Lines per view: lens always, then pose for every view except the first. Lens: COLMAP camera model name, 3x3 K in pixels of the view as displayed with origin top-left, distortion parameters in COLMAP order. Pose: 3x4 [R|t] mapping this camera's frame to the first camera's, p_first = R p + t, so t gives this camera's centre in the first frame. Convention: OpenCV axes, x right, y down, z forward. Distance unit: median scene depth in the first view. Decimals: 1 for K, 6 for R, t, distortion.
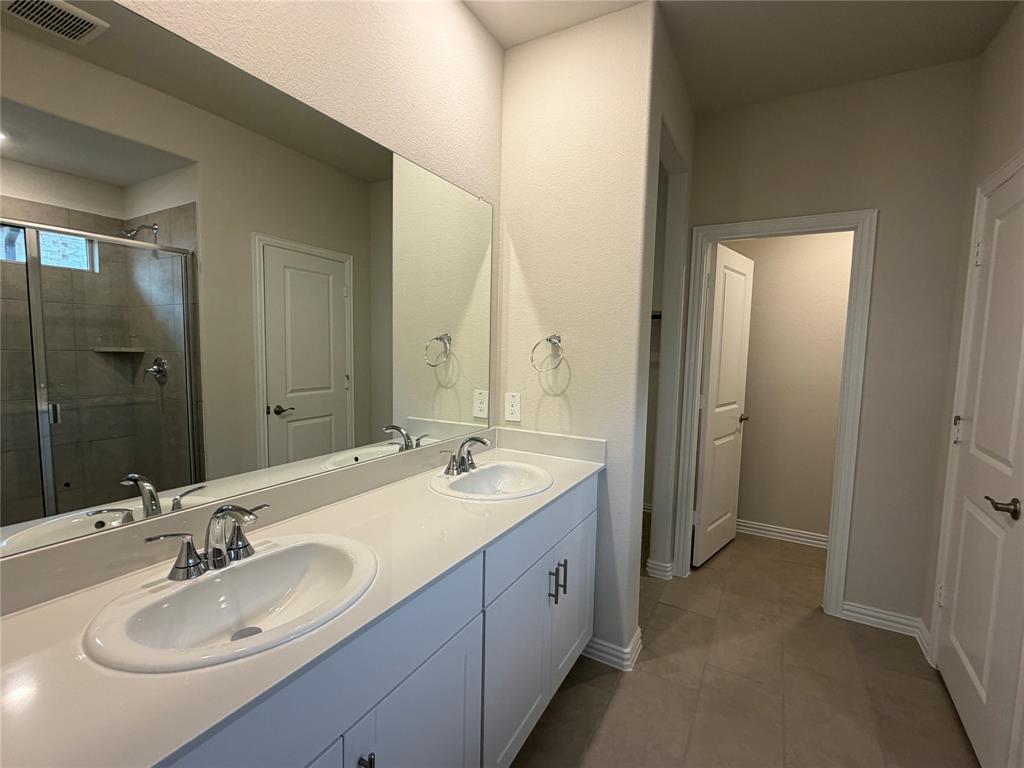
lens RADIAL K [[460.7, 0, 509.6], [0, 460.7, 384.9], [0, 0, 1]] dist [0.001747, -0.000041]
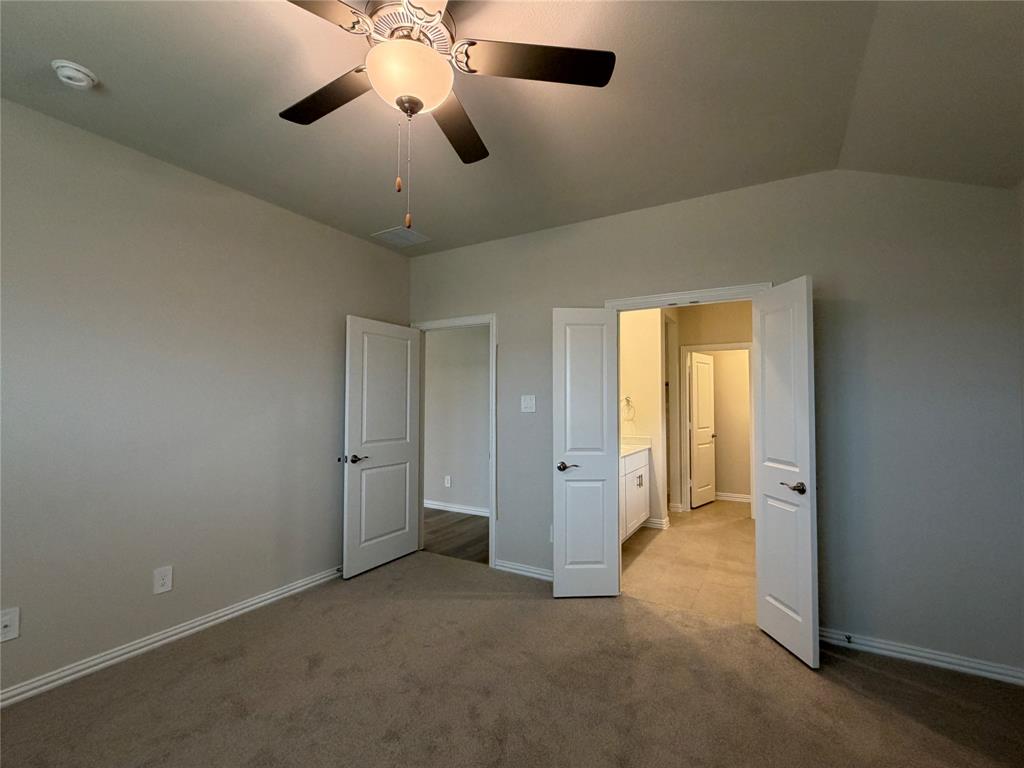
lens RADIAL K [[458.0, 0, 514.9], [0, 458.0, 386.7], [0, 0, 1]] dist [0.001230, 0.000030]
pose [[0.999721, -0.023188, -0.004436, -0.431216], [0.022507, 0.992833, -0.117370, 0.100498], [0.007126, 0.117238, 0.993078, -1.284157]]
